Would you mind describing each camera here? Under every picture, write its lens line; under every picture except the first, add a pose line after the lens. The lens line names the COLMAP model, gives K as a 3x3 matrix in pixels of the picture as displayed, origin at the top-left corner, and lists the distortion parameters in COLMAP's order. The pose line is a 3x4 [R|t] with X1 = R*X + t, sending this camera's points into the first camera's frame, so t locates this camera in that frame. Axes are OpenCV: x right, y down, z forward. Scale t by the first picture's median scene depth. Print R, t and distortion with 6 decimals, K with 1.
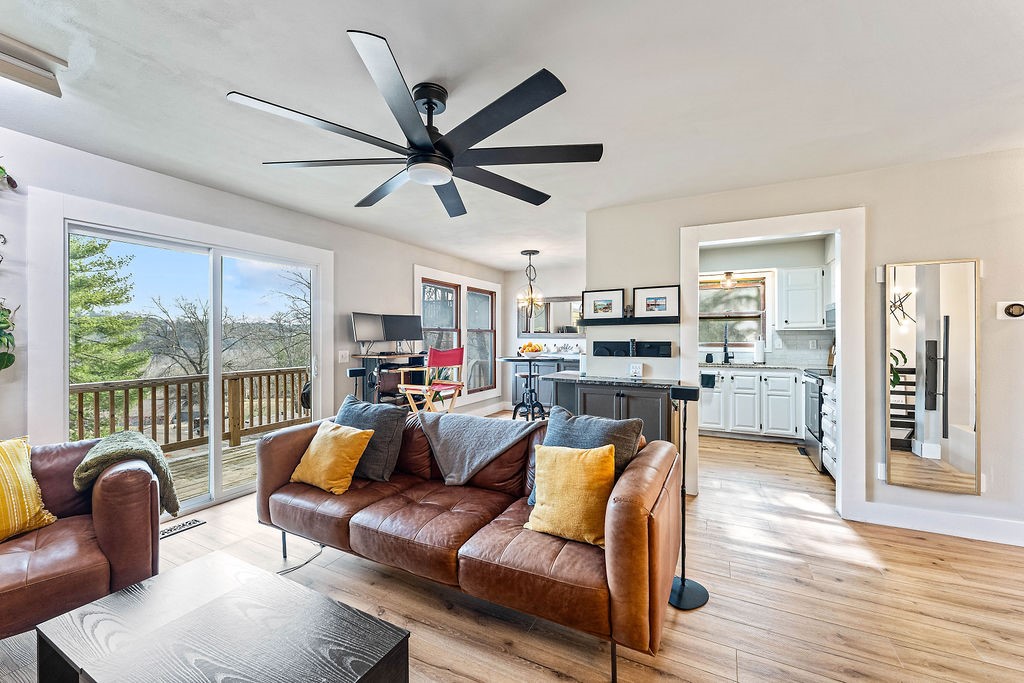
lens RADIAL K [[420.6, 0, 500.8], [0, 420.6, 336.2], [0, 0, 1]] dist [-0.002632, -0.000036]
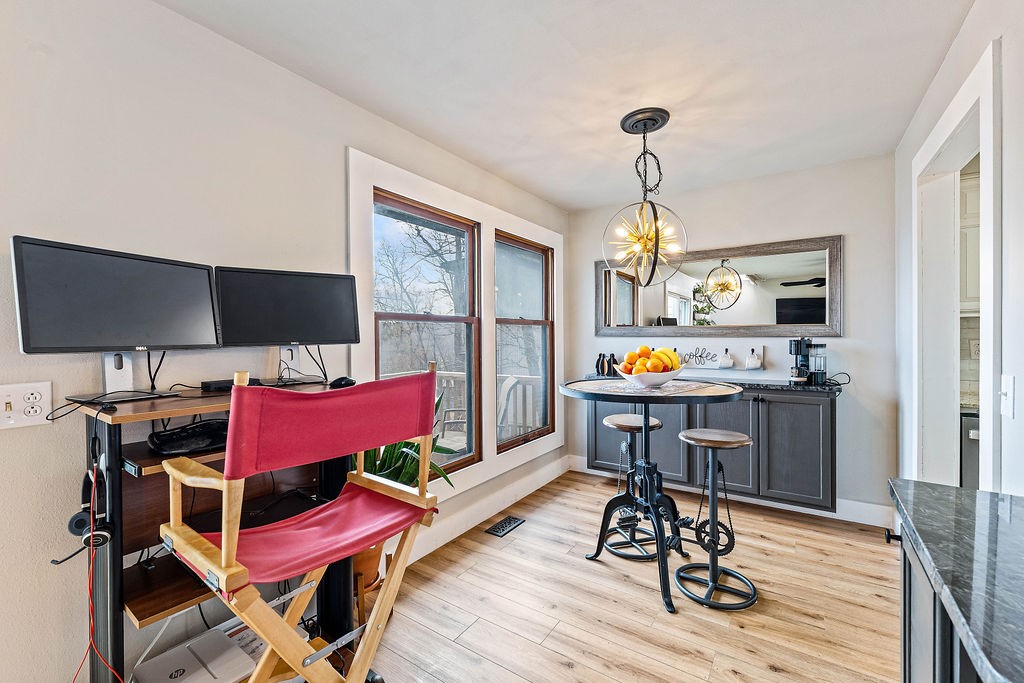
lens RADIAL K [[432.8, 0, 499.7], [0, 432.8, 336.4], [0, 0, 1]] dist [0.004155, 0.000480]
pose [[0.992986, -0.005252, -0.118114, -0.020640], [0.005837, 0.999972, 0.004611, 0.002067], [0.118087, -0.005268, 0.992989, 0.623597]]
